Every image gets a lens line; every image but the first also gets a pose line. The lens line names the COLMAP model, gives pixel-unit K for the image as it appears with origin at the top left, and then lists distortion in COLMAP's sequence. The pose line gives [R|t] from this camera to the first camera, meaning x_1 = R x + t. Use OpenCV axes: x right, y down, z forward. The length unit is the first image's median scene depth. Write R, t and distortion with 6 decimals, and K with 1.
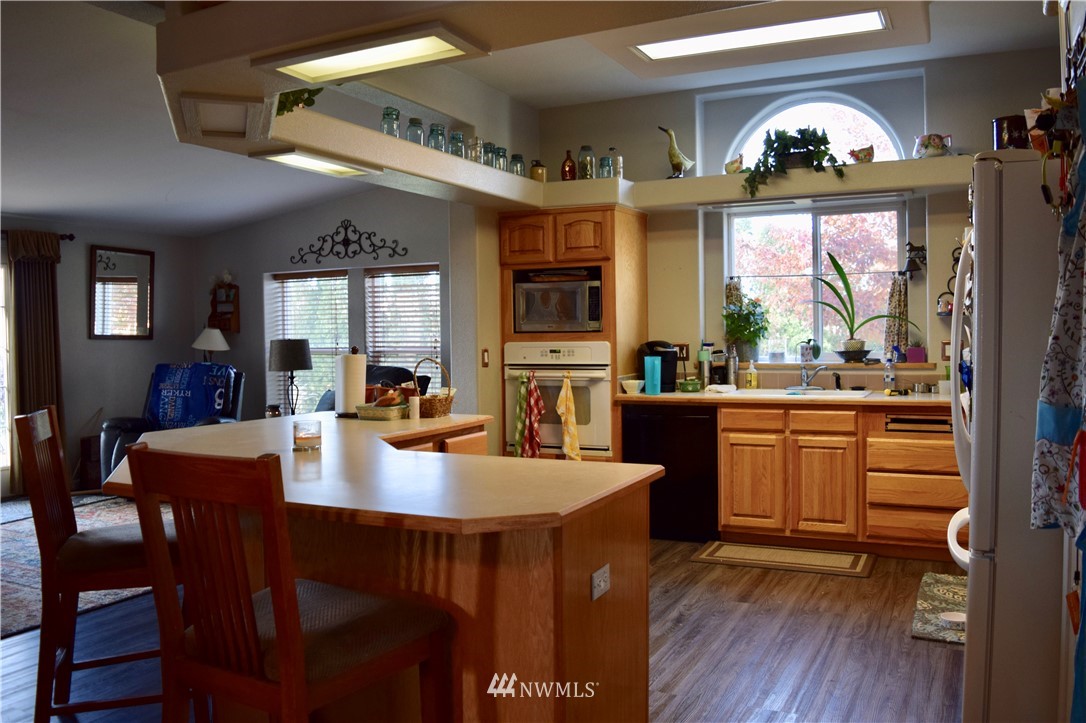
lens RADIAL K [[854.0, 0, 533.6], [0, 854.0, 355.1], [0, 0, 1]] dist [-0.090419, 0.011623]
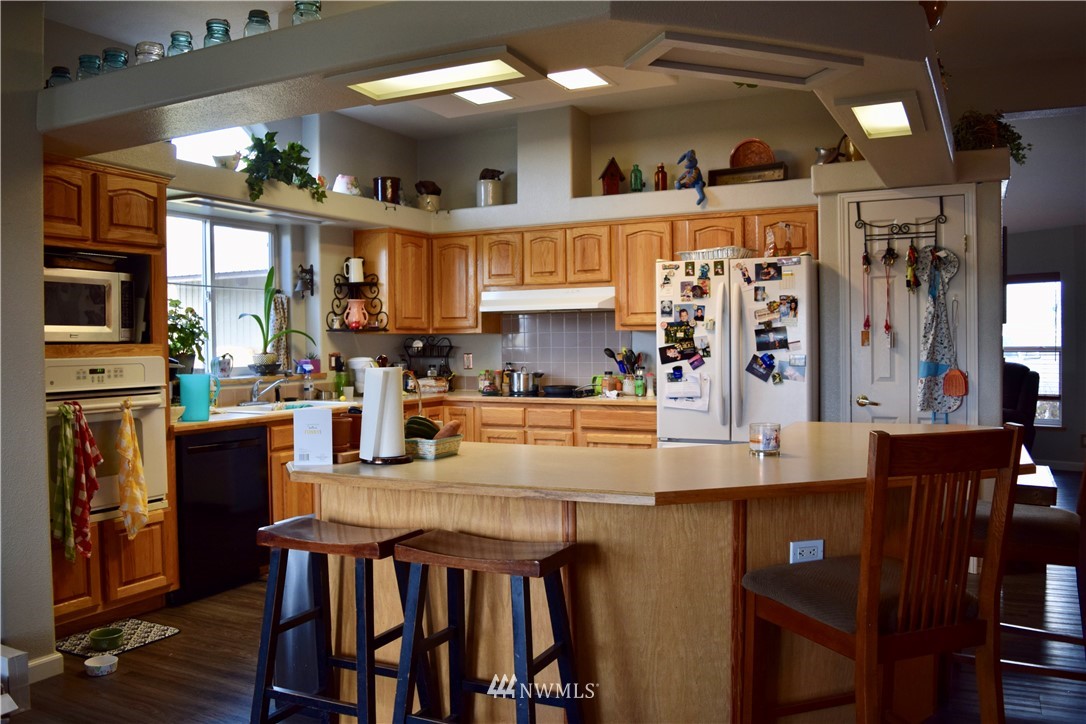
lens RADIAL K [[854.0, 0, 544.4], [0, 854.0, 365.0], [0, 0, 1]] dist [-0.090419, 0.011623]
pose [[0.019364, -0.011873, 0.999742, -0.646979], [0.033166, 0.999387, 0.011227, -0.004865], [-0.999262, 0.032940, 0.019746, 0.639648]]
